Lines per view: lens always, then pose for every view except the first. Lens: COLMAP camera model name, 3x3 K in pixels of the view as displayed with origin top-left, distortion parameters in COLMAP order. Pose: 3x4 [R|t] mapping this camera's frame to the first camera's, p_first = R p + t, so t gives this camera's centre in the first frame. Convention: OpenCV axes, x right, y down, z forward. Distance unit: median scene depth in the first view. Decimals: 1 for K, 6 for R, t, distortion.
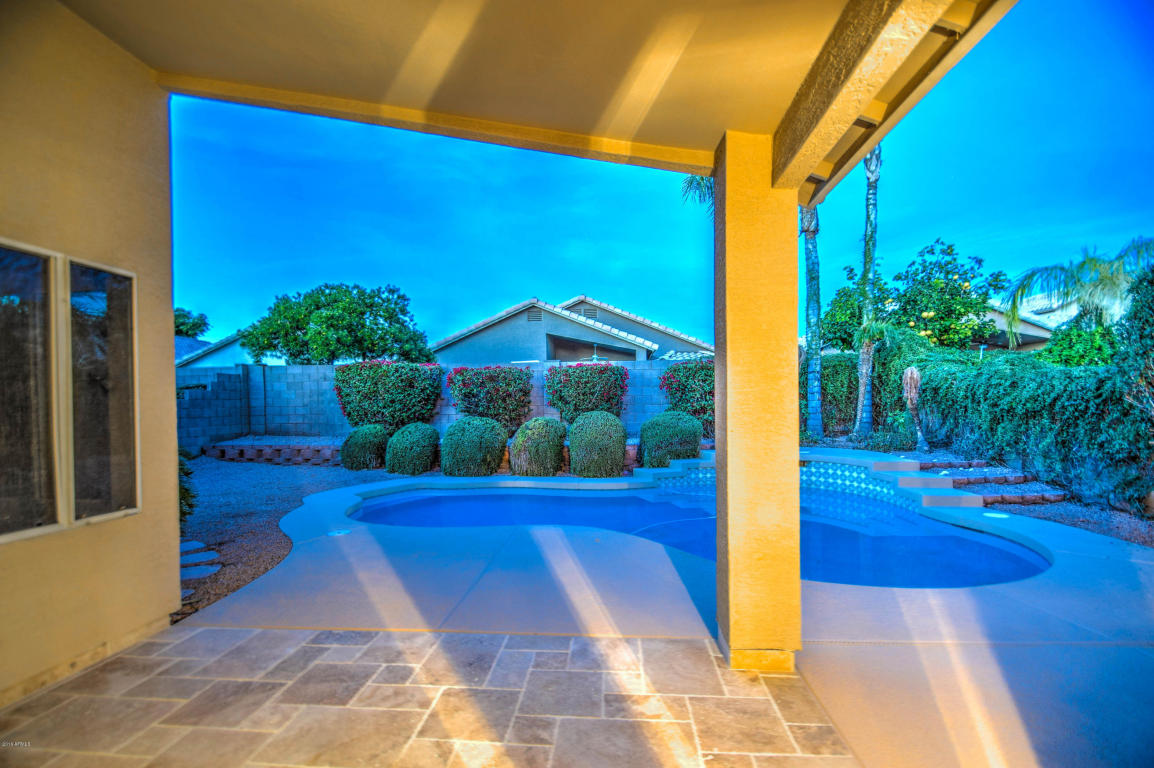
lens RADIAL K [[511.9, 0, 576.7], [0, 511.9, 413.2], [0, 0, 1]] dist [0.013381, -0.013671]
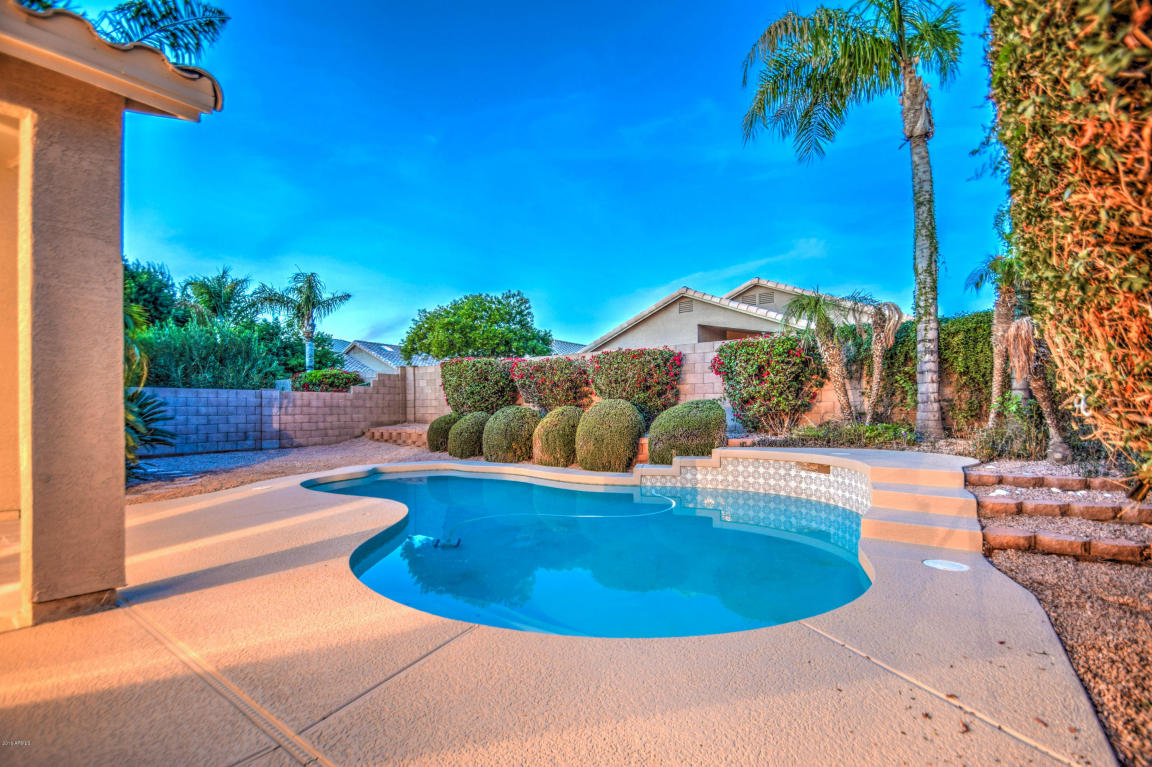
lens RADIAL K [[511.1, 0, 575.7], [0, 511.1, 412.7], [0, 0, 1]] dist [0.013381, -0.013671]
pose [[0.847869, 0.007552, -0.530152, 0.416884], [-0.014965, 0.999841, -0.009691, 0.026633], [0.529995, 0.016151, 0.847847, 0.178298]]
